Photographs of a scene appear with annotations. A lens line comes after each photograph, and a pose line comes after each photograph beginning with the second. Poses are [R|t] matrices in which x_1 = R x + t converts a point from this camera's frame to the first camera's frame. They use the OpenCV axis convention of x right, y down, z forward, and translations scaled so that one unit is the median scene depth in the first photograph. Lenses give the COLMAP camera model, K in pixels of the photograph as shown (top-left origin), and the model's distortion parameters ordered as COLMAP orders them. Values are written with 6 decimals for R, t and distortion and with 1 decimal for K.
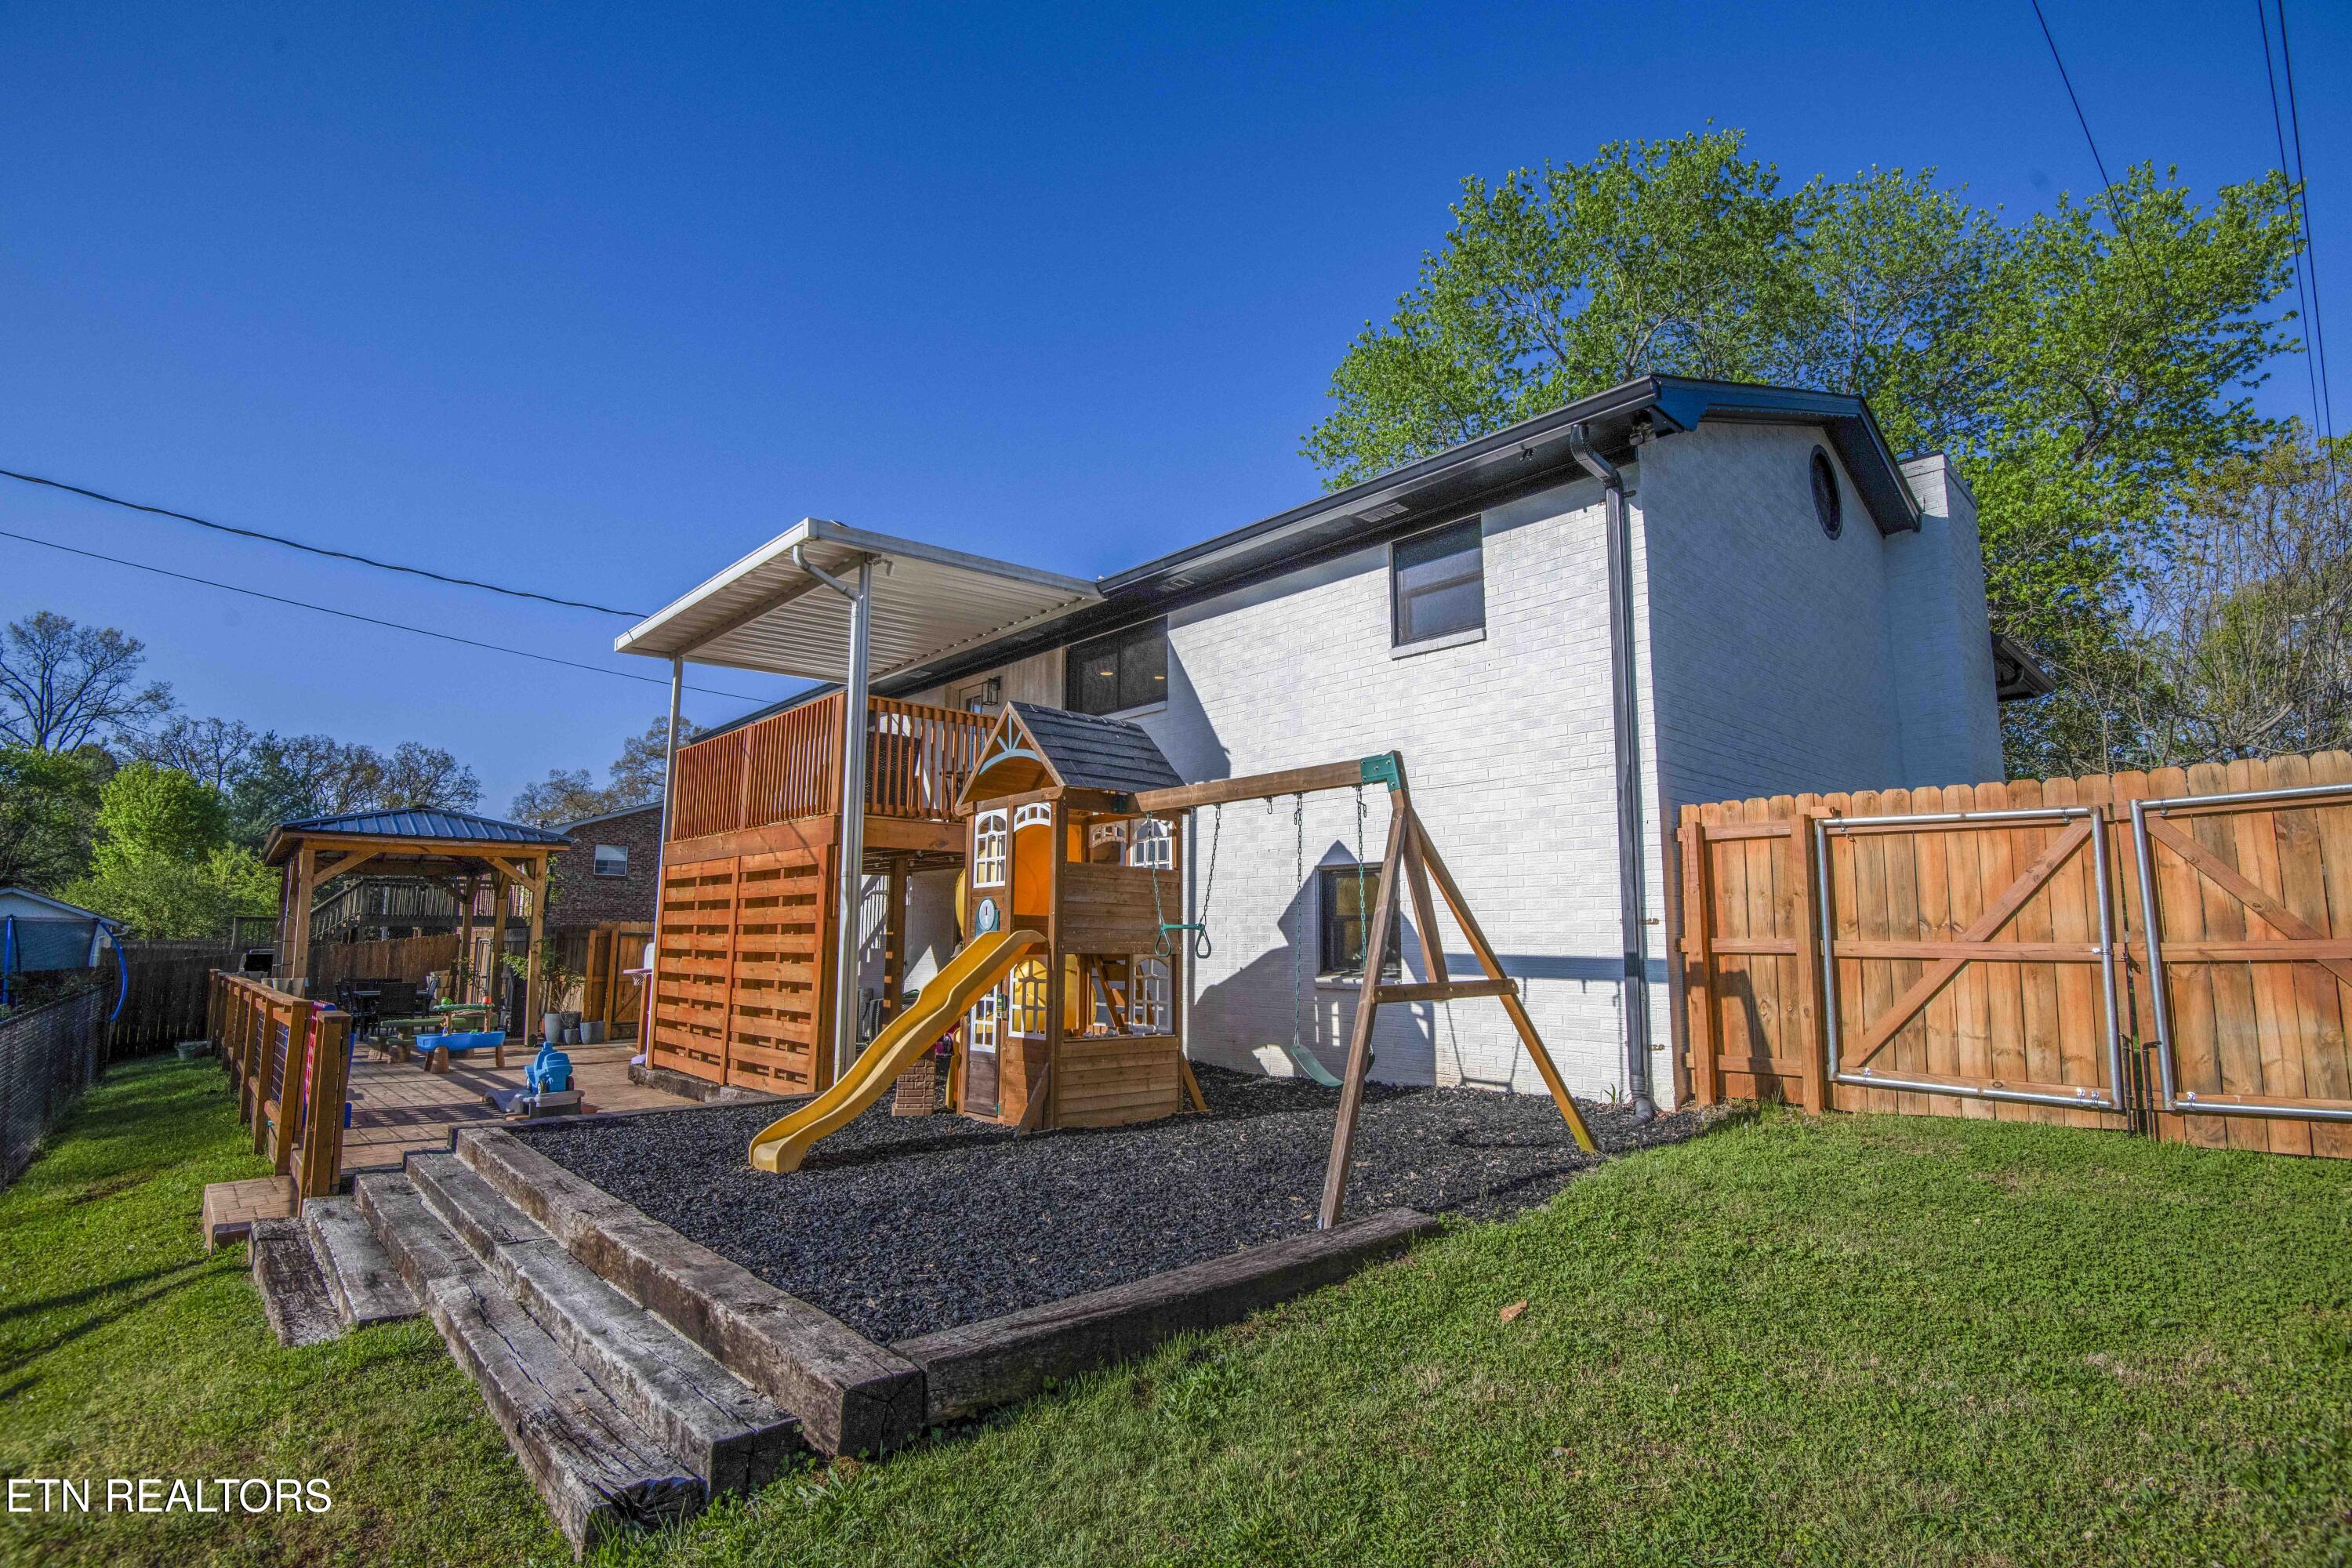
lens RADIAL K [[1088.4, 0, 1172.0], [0, 1088.4, 780.9], [0, 0, 1]] dist [-0.026737, -0.008282]
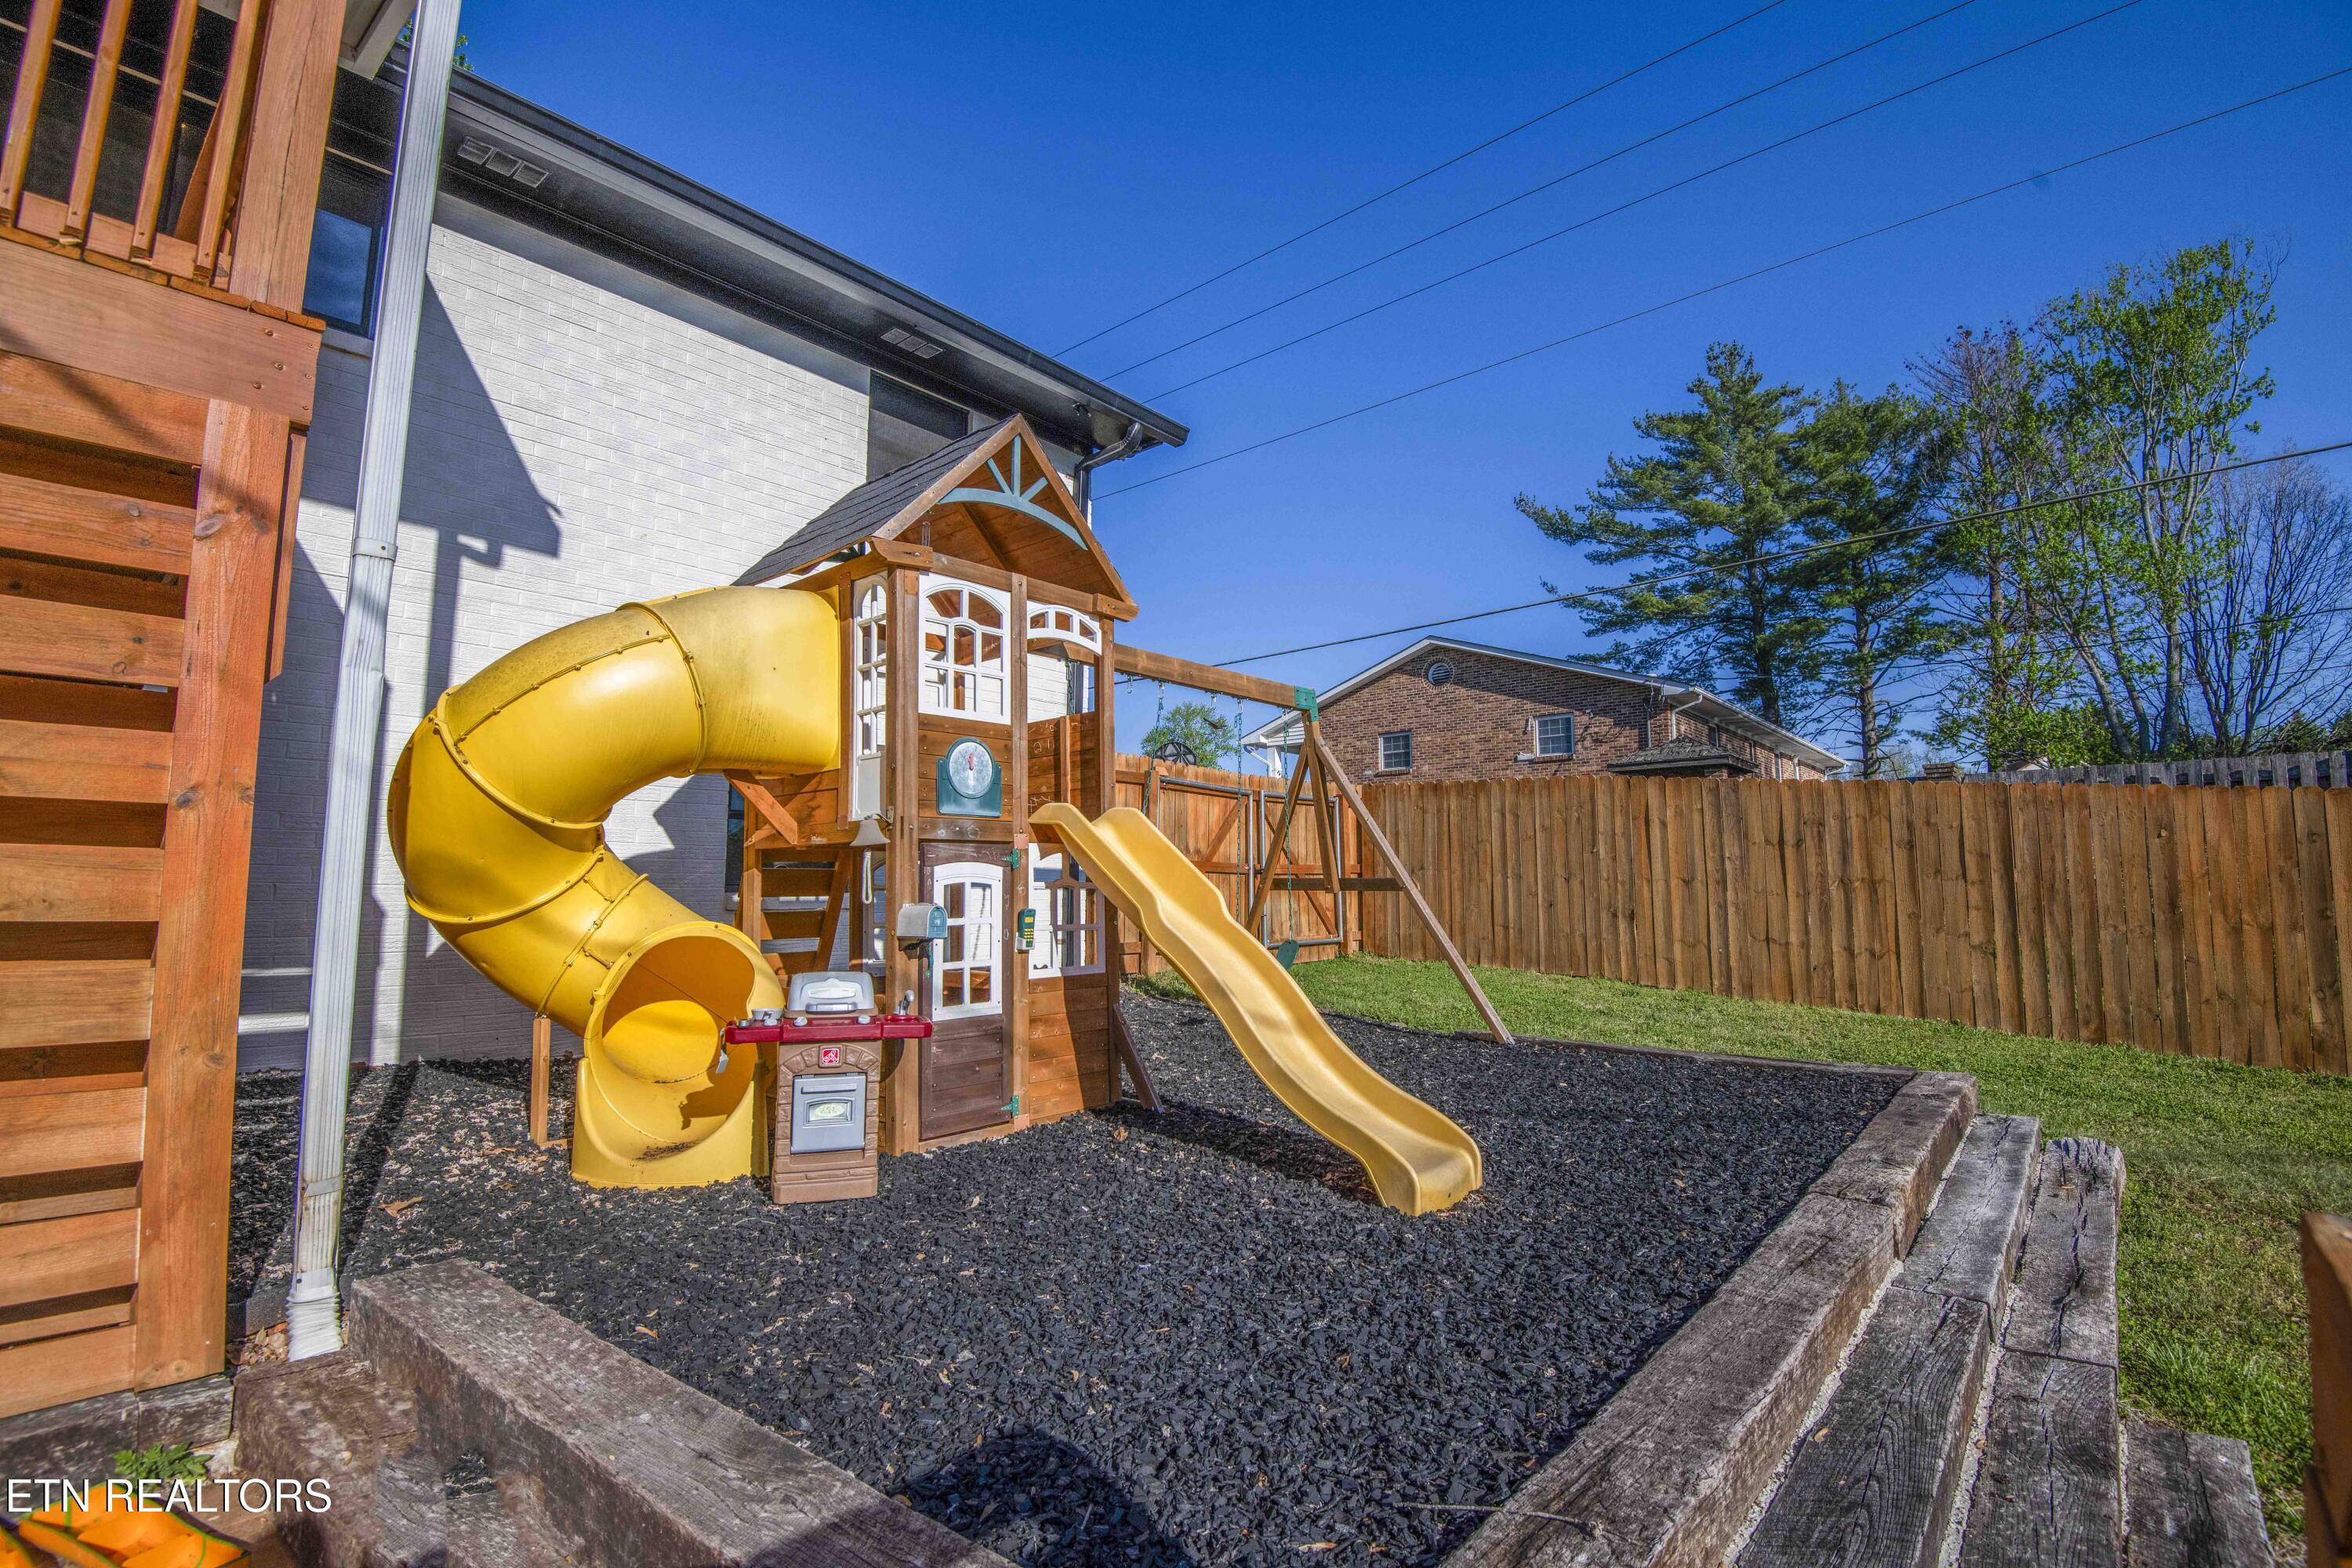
lens RADIAL K [[1088.4, 0, 1191.5], [0, 1088.4, 780.3], [0, 0, 1]] dist [-0.026737, -0.008282]
pose [[-0.137977, 0.100679, 0.985305, -0.724227], [-0.142005, 0.982531, -0.120281, 0.178663], [-0.980202, -0.156515, -0.121270, 0.956097]]
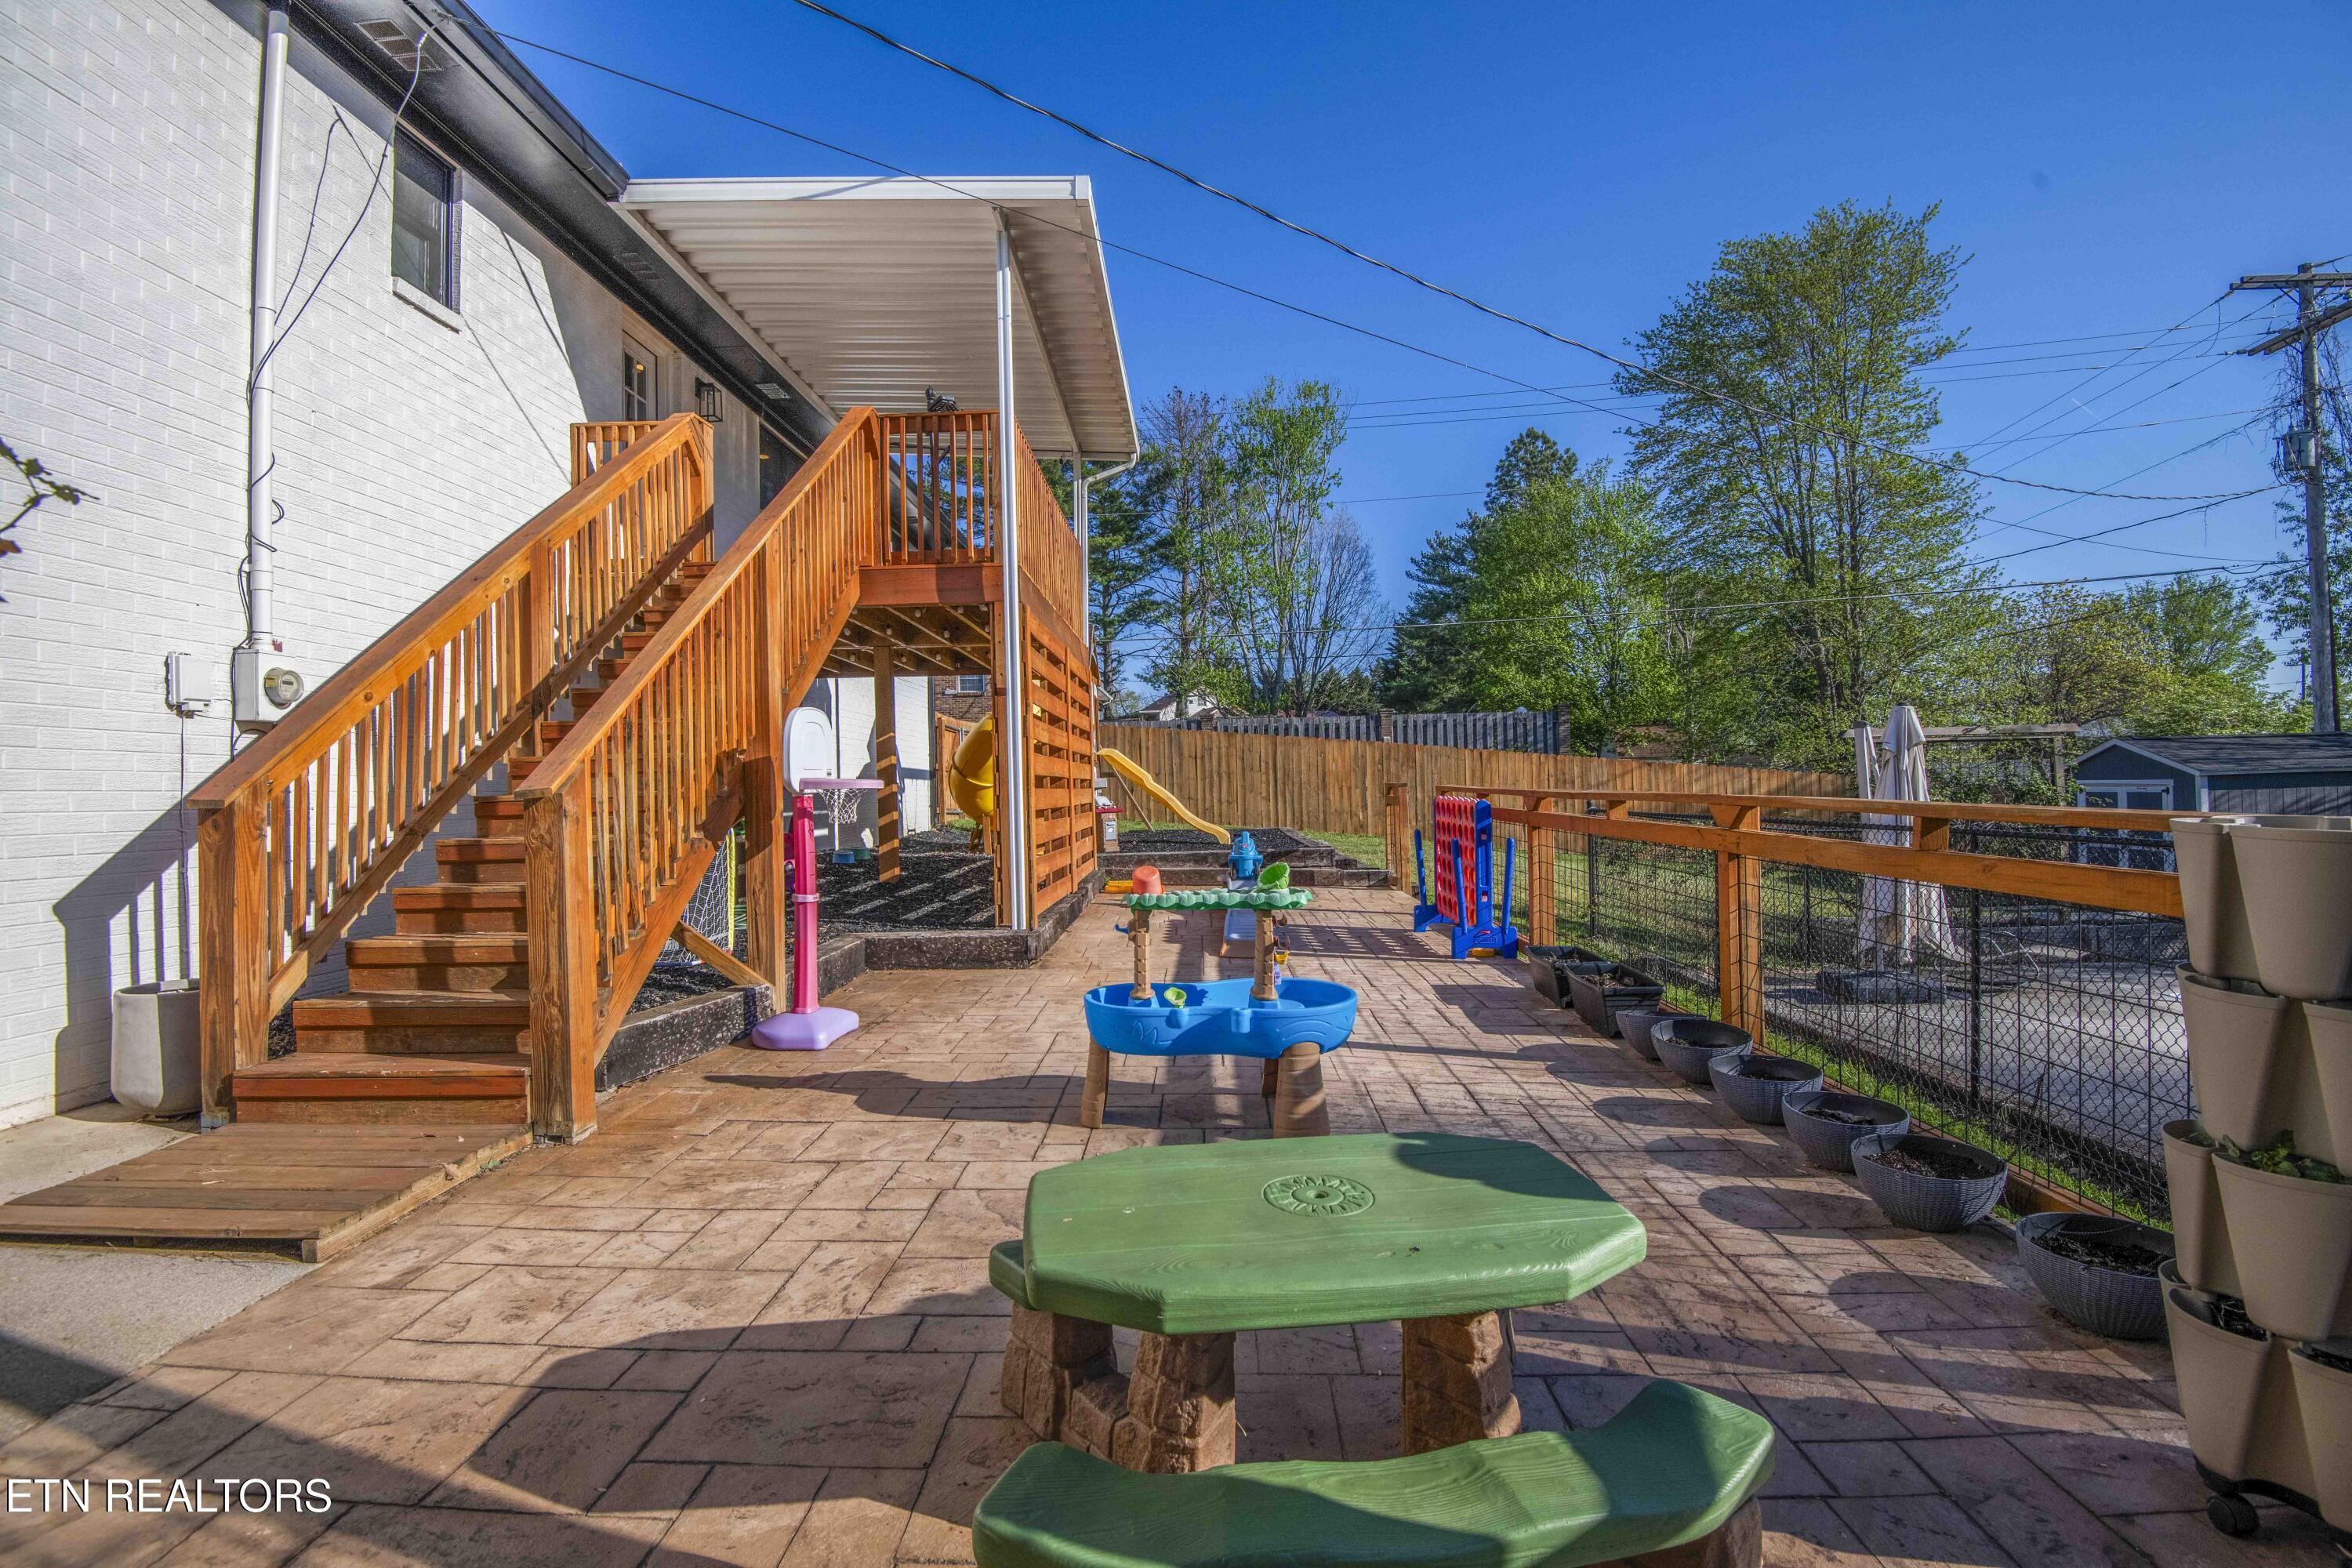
lens RADIAL K [[1088.4, 0, 1168.8], [0, 1088.4, 785.1], [0, 0, 1]] dist [-0.026737, -0.008282]
pose [[-0.725486, 0.014925, 0.688075, -1.514453], [-0.081142, 0.990937, -0.107048, 0.386617], [-0.683437, -0.133494, -0.717700, 2.204910]]
